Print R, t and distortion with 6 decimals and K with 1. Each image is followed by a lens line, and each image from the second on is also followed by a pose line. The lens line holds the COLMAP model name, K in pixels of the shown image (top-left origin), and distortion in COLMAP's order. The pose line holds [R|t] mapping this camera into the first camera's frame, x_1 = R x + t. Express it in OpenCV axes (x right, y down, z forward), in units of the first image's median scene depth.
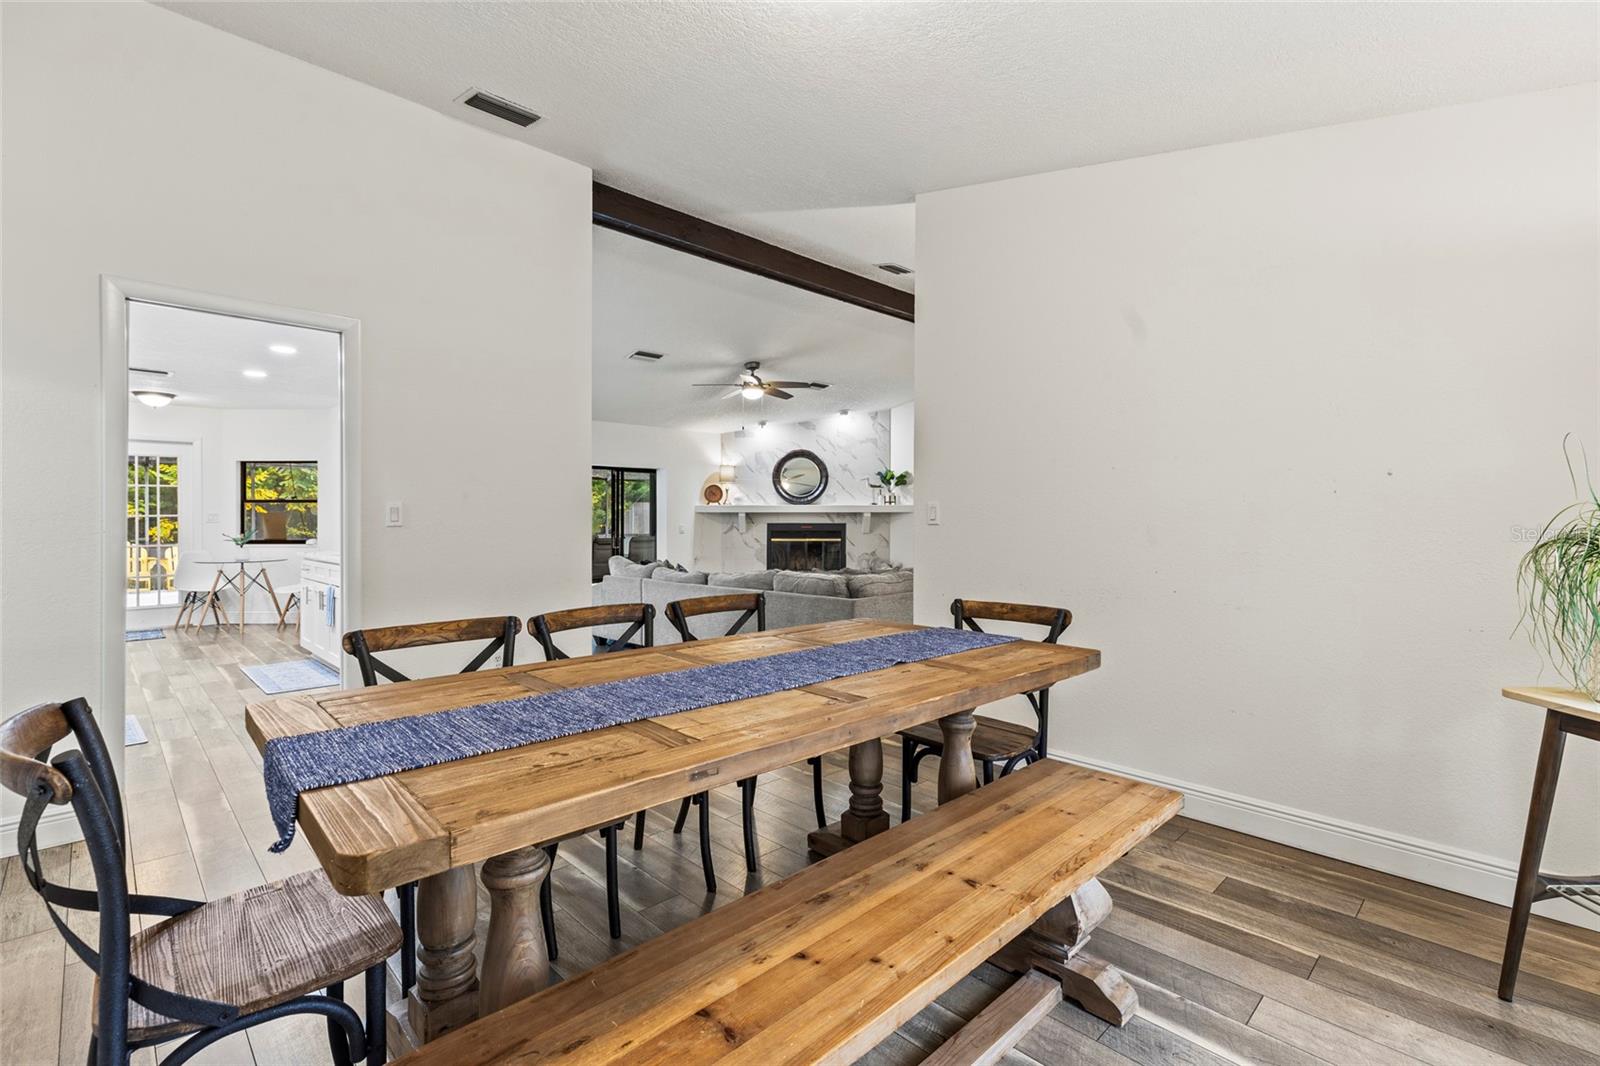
lens RADIAL K [[718.0, 0, 797.3], [0, 718.0, 516.5], [0, 0, 1]] dist [0.006157, 0.000506]
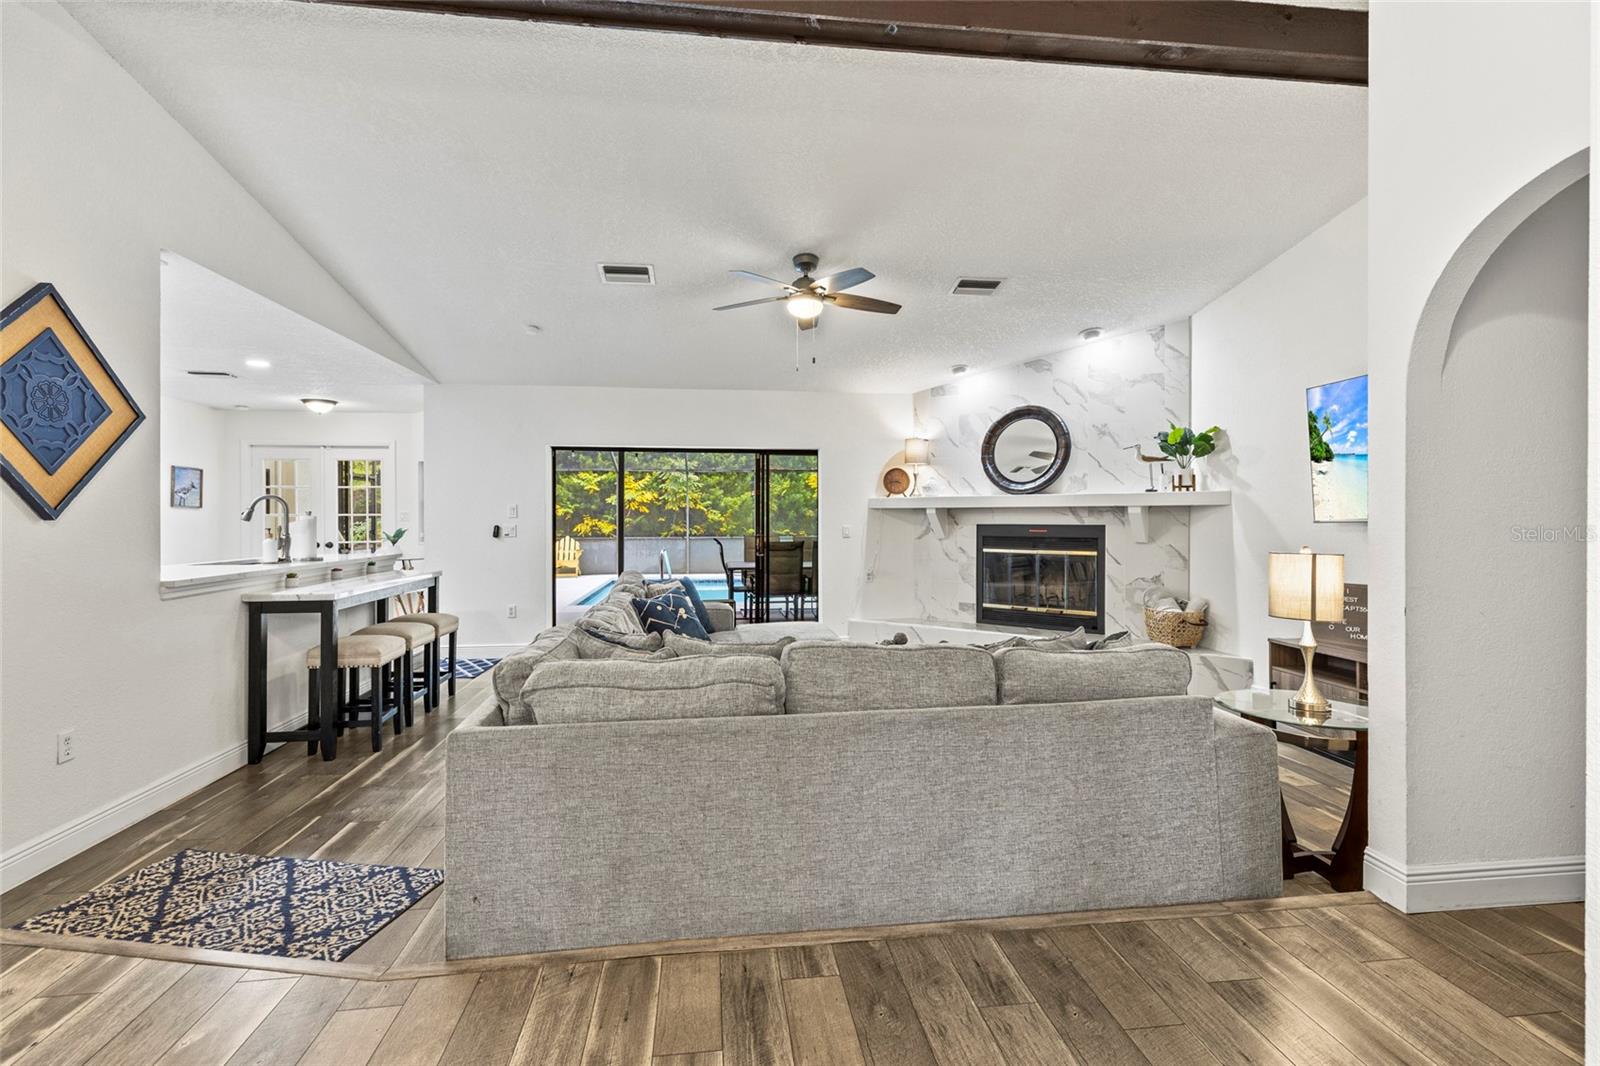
lens RADIAL K [[718.0, 0, 795.7], [0, 718.0, 517.1], [0, 0, 1]] dist [0.006157, 0.000506]
pose [[0.800004, -0.000313, -0.599995, 0.218900], [0.002071, 0.999995, 0.002238, 0.001208], [0.599991, -0.003033, 0.800001, 0.387448]]
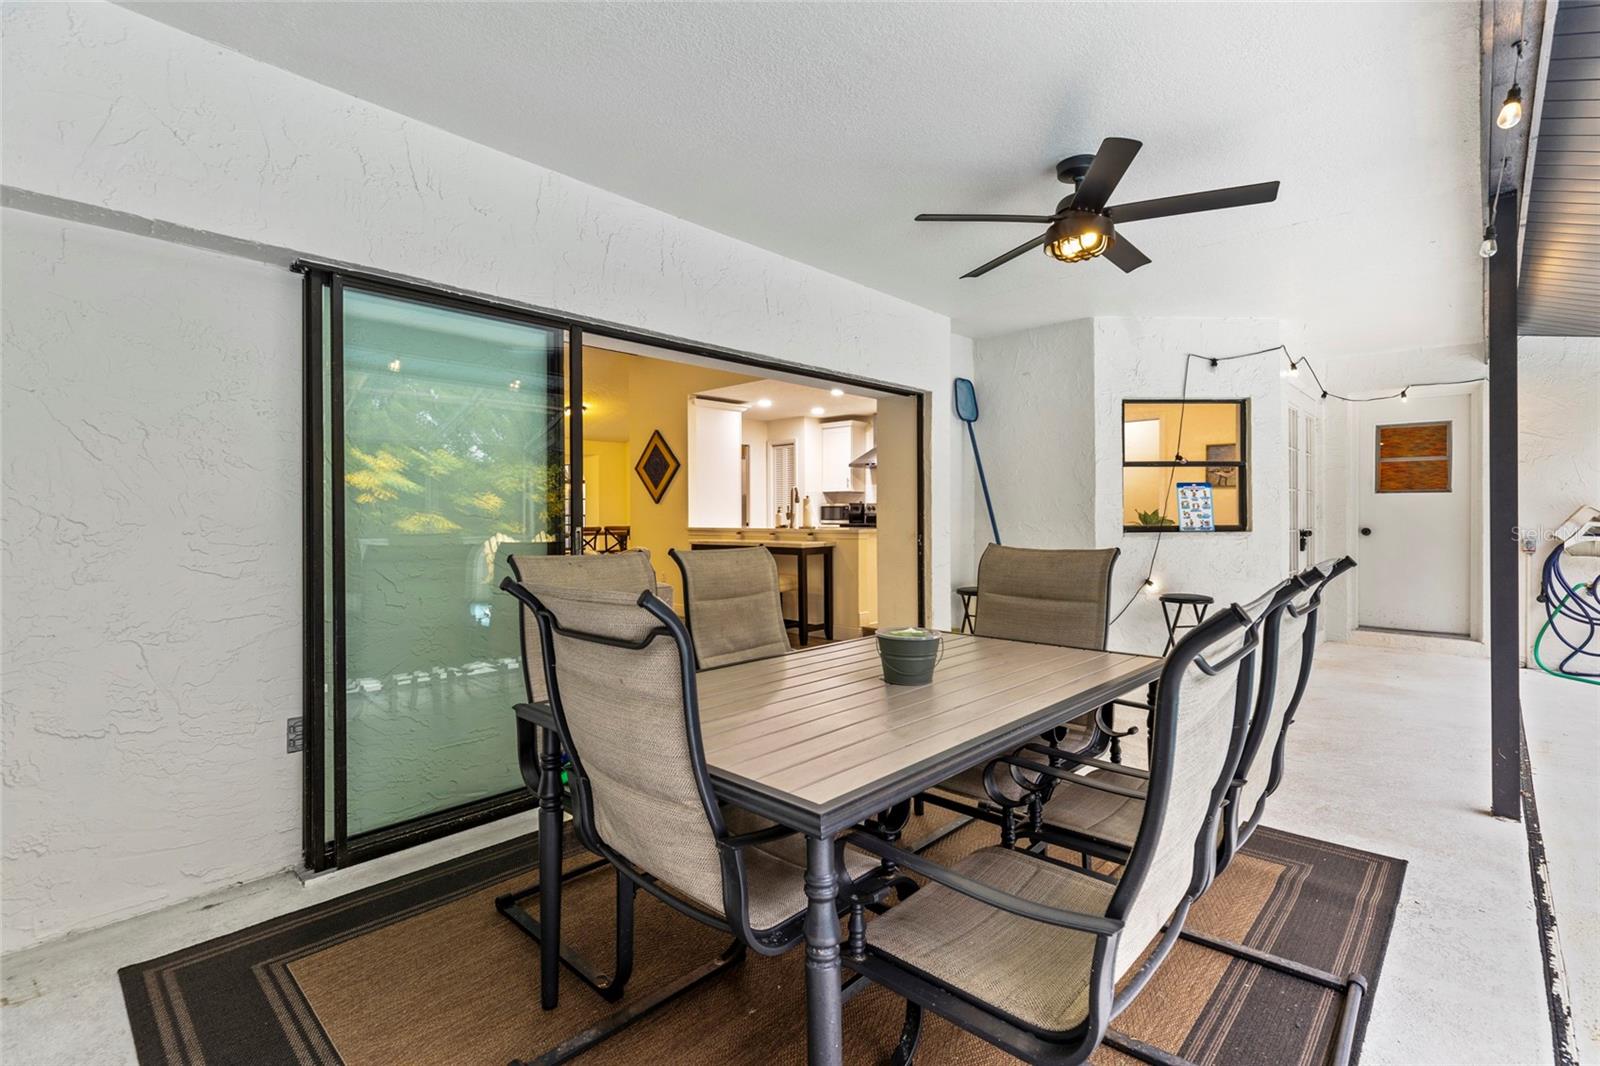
lens RADIAL K [[718.0, 0, 810.1], [0, 718.0, 526.0], [0, 0, 1]] dist [0.006157, 0.000506]
pose [[-0.998955, 0.007748, -0.045034, -0.288985], [0.007223, 0.999904, 0.011815, 0.020172], [0.045121, 0.011477, -0.998916, 1.276986]]
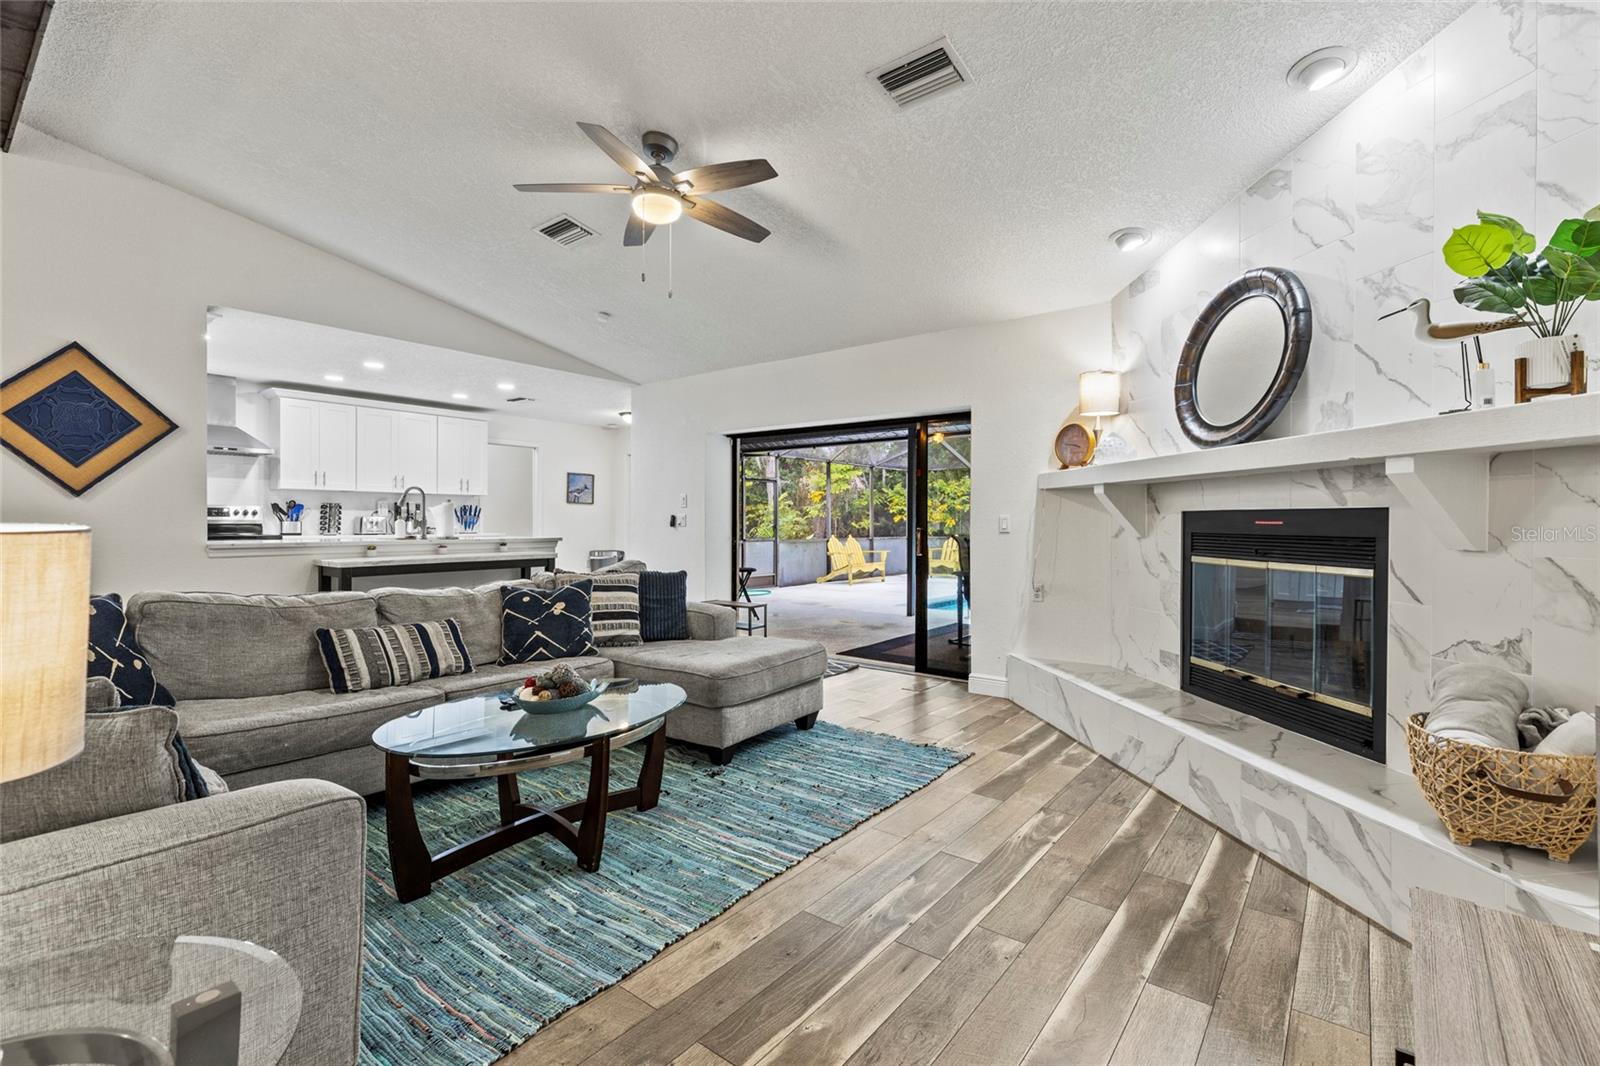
lens RADIAL K [[718.0, 0, 798.8], [0, 718.0, 524.3], [0, 0, 1]] dist [0.006157, 0.000506]
pose [[0.126702, 0.004952, -0.991928, 0.291669], [-0.002073, 0.999987, 0.004727, 0.014652], [0.991939, 0.001458, 0.126710, 0.774325]]
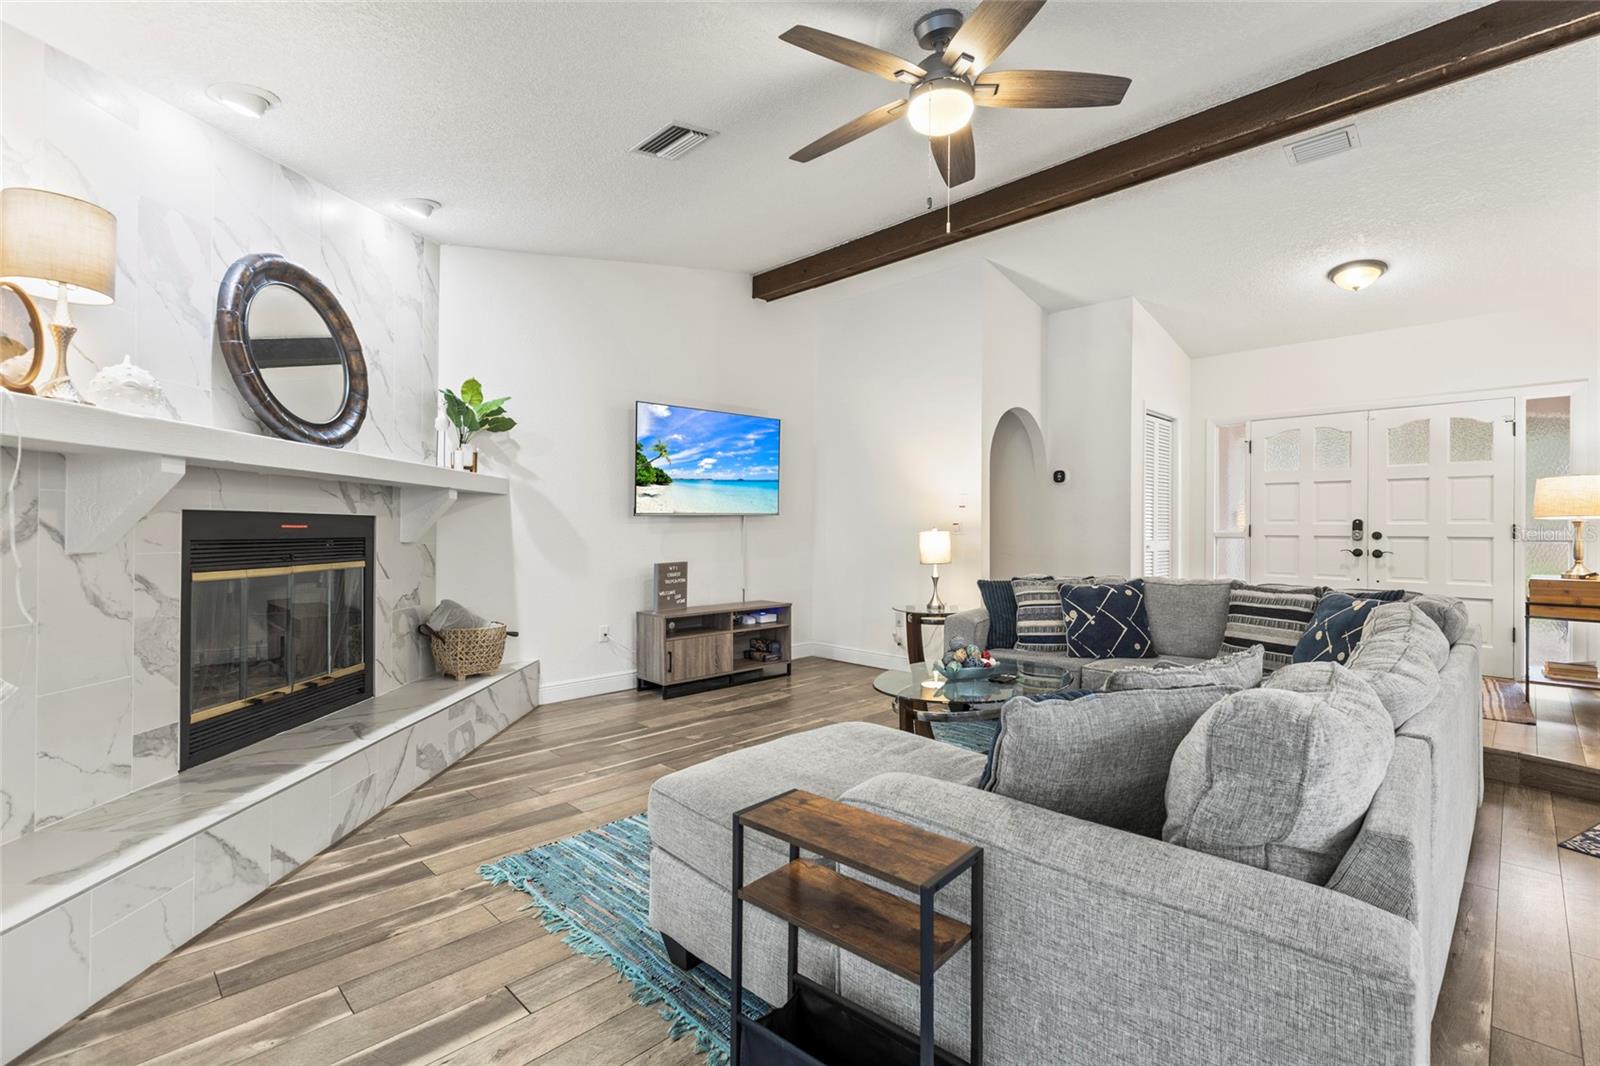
lens RADIAL K [[718.0, 0, 805.3], [0, 718.0, 530.9], [0, 0, 1]] dist [0.006157, 0.000506]
pose [[-0.018596, -0.002113, 0.999825, -0.294285], [-0.006050, 0.999980, 0.002001, 0.014846], [-0.999809, -0.006011, -0.018608, 0.801804]]
